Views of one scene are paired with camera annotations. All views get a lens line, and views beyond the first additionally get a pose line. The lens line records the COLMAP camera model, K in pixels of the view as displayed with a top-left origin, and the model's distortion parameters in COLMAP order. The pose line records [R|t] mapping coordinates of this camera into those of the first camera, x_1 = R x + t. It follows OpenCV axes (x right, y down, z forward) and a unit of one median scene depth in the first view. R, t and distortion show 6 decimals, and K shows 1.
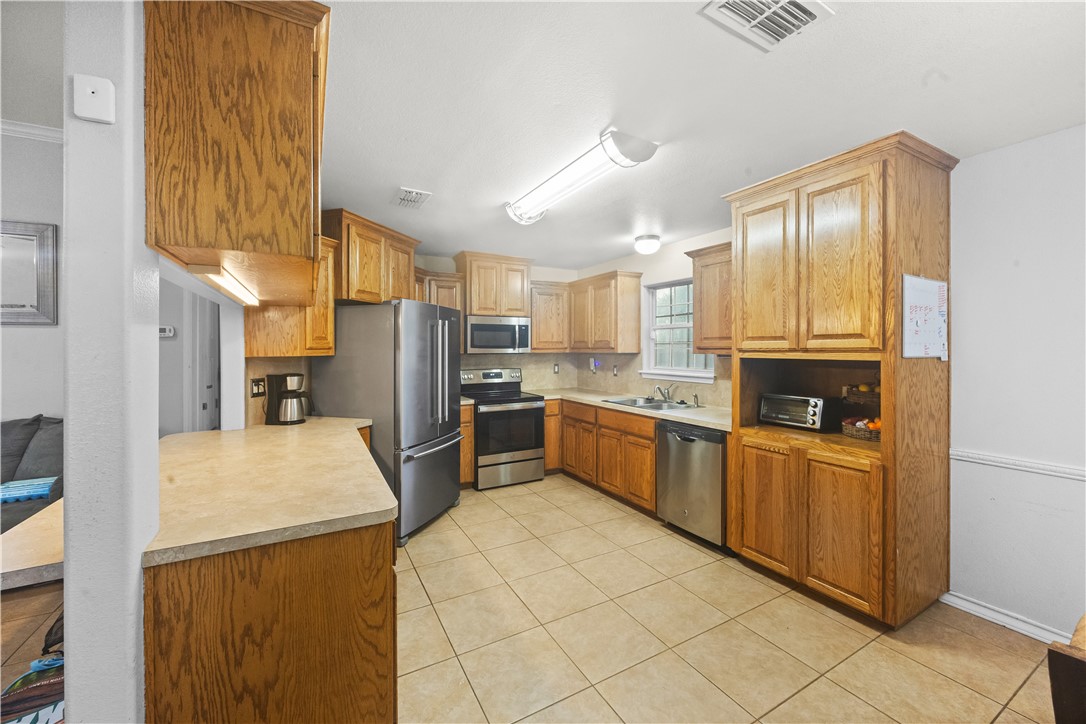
lens RADIAL K [[427.4, 0, 552.8], [0, 427.4, 350.6], [0, 0, 1]] dist [-0.004446, -0.000051]
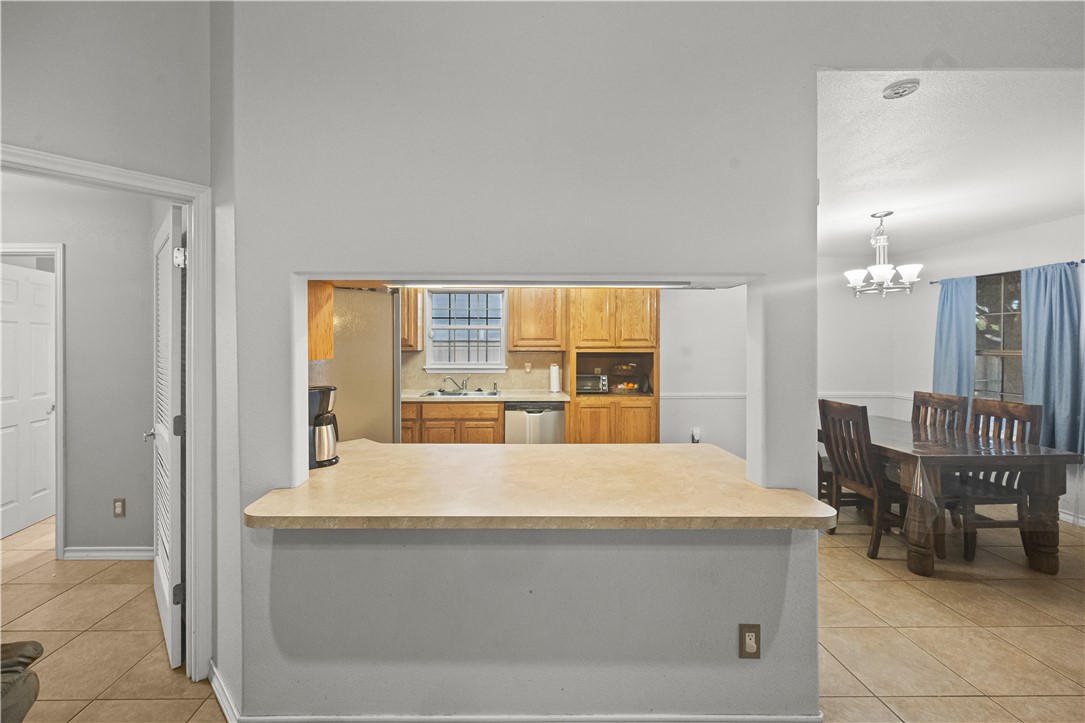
lens RADIAL K [[427.1, 0, 504.8], [0, 427.1, 349.2], [0, 0, 1]] dist [-0.004446, -0.000051]
pose [[0.482723, -0.002718, 0.875769, -0.979640], [0.002682, 0.999995, 0.001624, 0.002271], [-0.875769, 0.001565, 0.482728, 0.445130]]
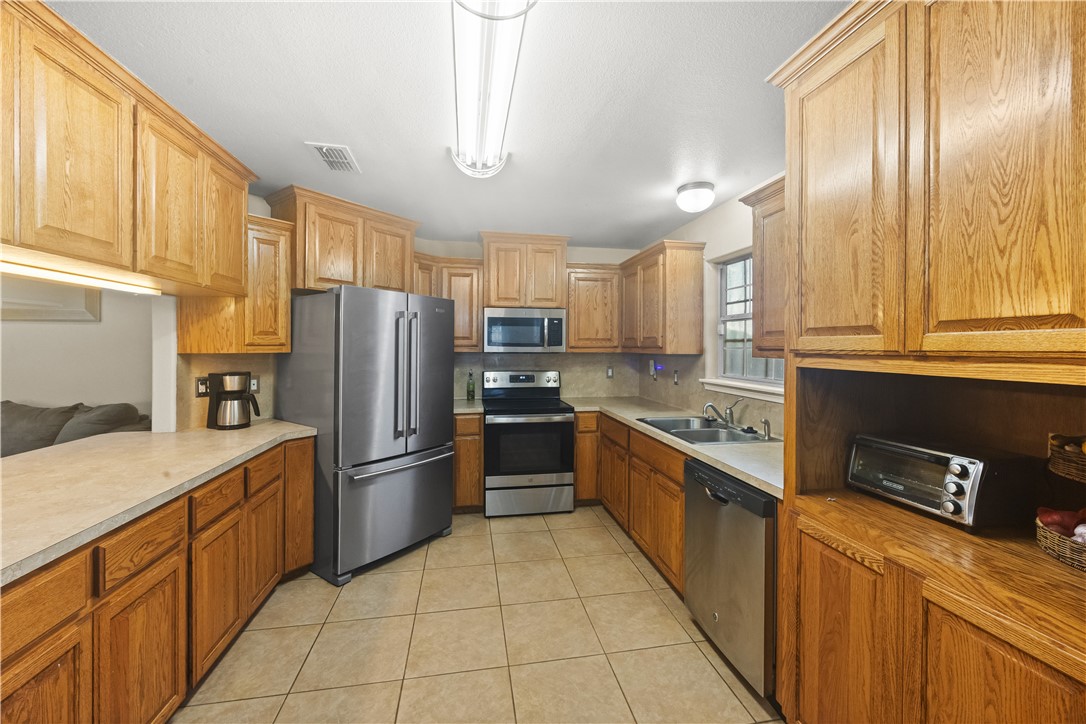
lens RADIAL K [[427.4, 0, 548.1], [0, 427.4, 347.1], [0, 0, 1]] dist [-0.004446, -0.000051]
pose [[0.944249, 0.008855, -0.329113, 0.295863], [-0.010287, 0.999944, -0.002608, -0.003597], [0.329072, 0.005848, 0.944287, 0.357465]]
